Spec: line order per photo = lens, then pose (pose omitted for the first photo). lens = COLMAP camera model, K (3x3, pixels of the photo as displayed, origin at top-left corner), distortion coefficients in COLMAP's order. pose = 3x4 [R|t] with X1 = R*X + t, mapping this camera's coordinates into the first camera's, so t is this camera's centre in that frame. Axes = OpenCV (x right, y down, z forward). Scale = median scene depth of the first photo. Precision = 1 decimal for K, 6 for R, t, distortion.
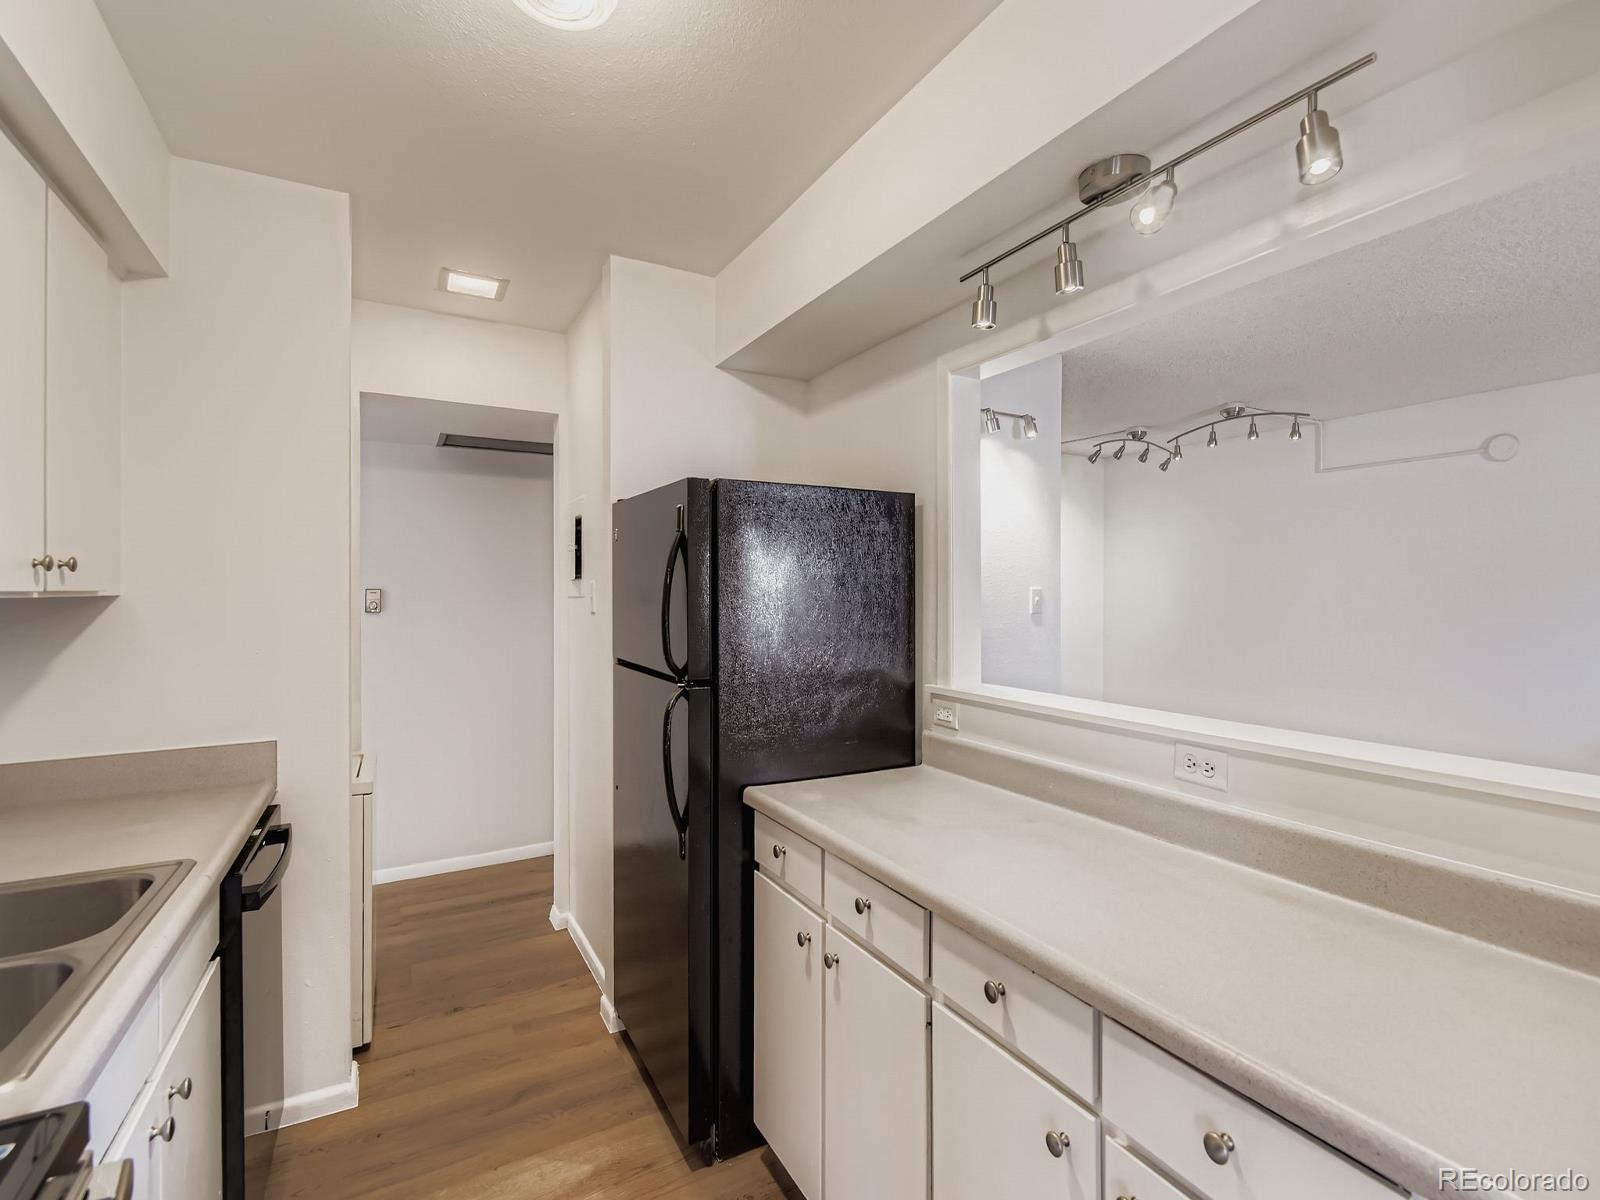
lens RADIAL K [[747.3, 0, 801.8], [0, 747.3, 594.3], [0, 0, 1]] dist [-0.001152, -0.001265]
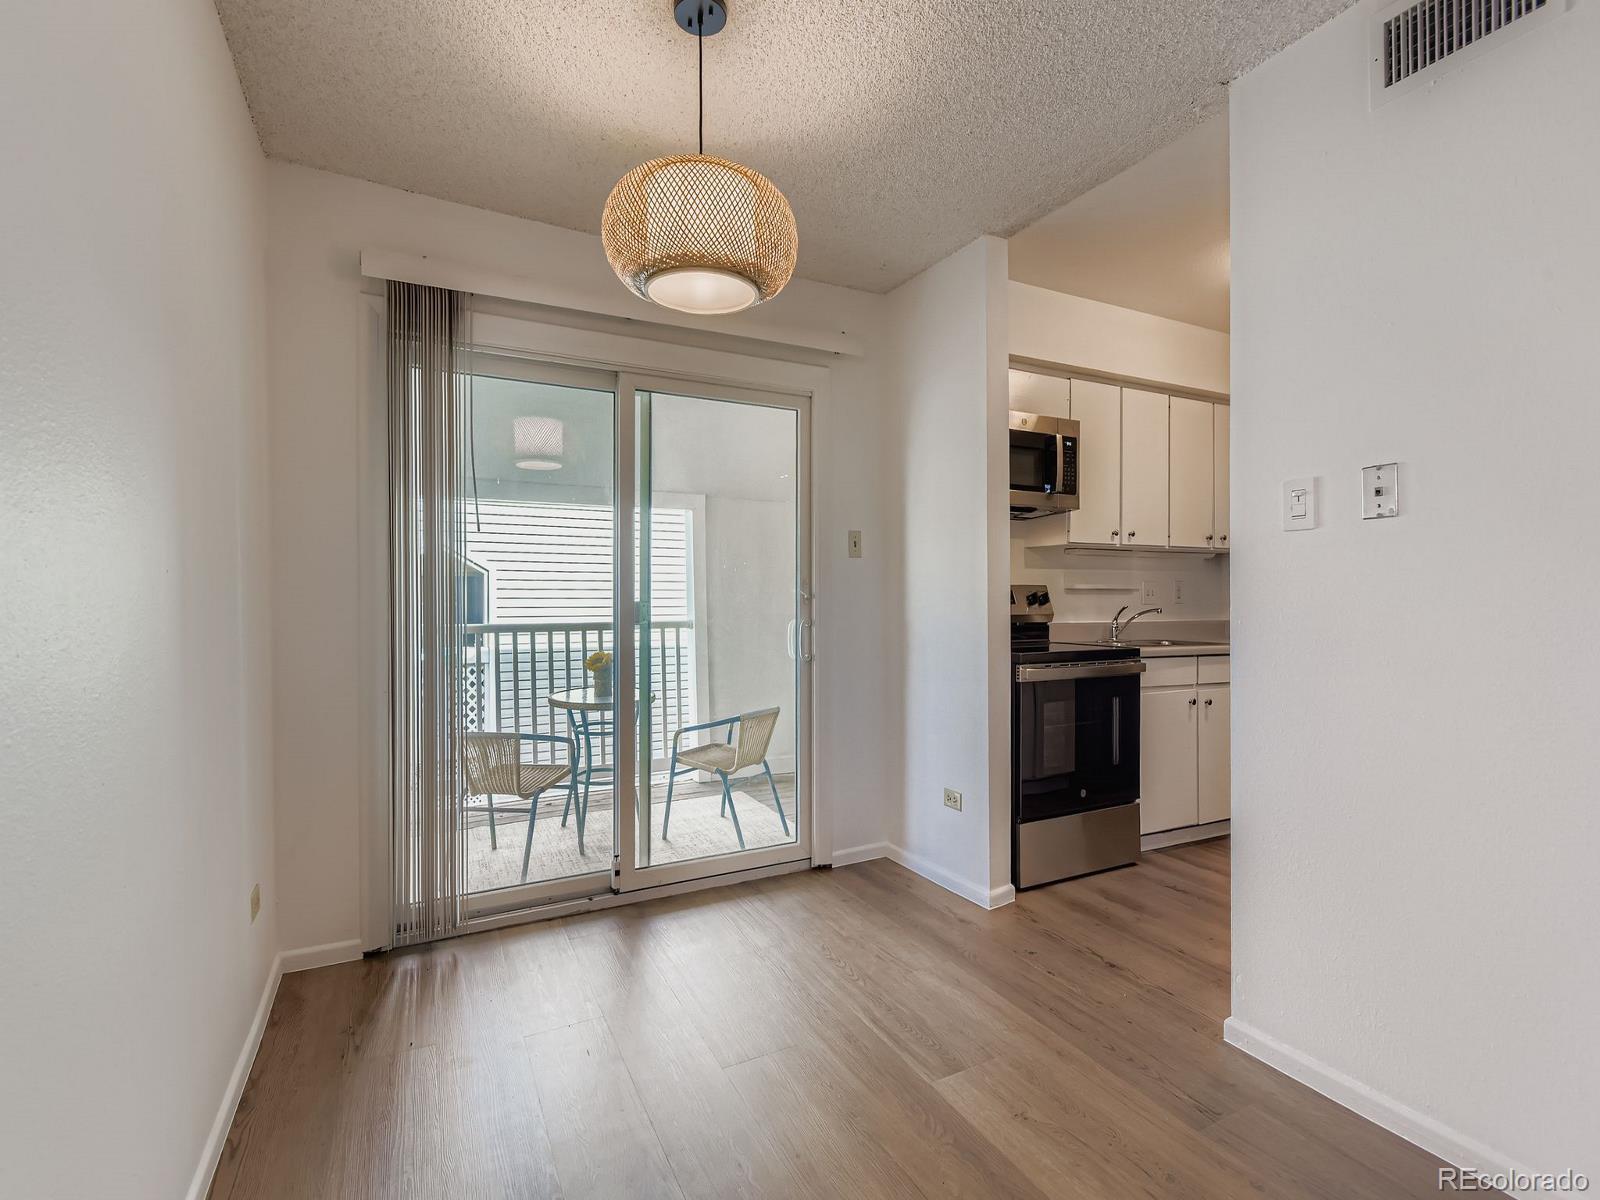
lens RADIAL K [[739.6, 0, 802.9], [0, 739.6, 601.0], [0, 0, 1]] dist [-0.002320, -0.000626]
pose [[-0.038428, 0.005042, -0.999249, 1.092015], [0.003068, 0.999983, 0.004927, 0.106186], [0.999257, -0.002877, -0.038443, -0.265398]]
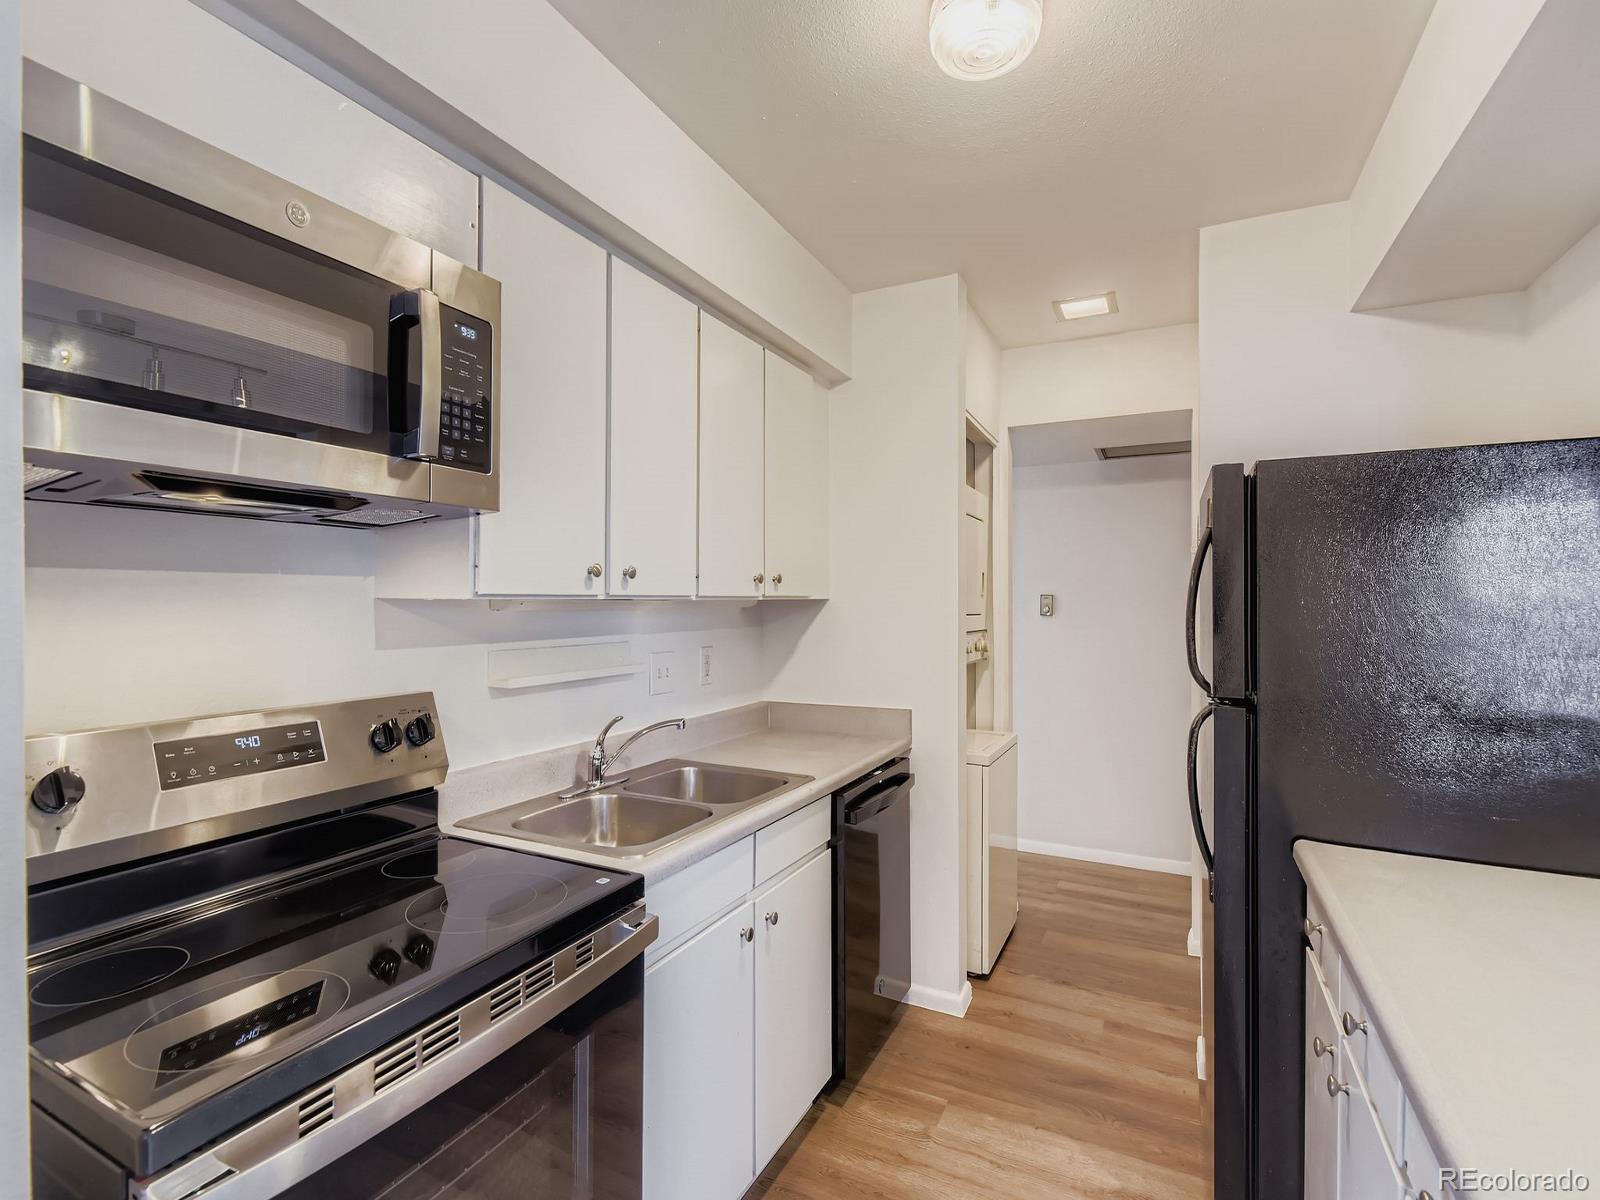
lens RADIAL K [[739.6, 0, 802.9], [0, 739.6, 601.0], [0, 0, 1]] dist [-0.002320, -0.000626]
pose [[0.563086, 0.005680, -0.826379, 0.226703], [-0.004800, 0.999982, 0.003602, 0.000662], [0.826384, 0.001939, 0.563103, 0.090341]]
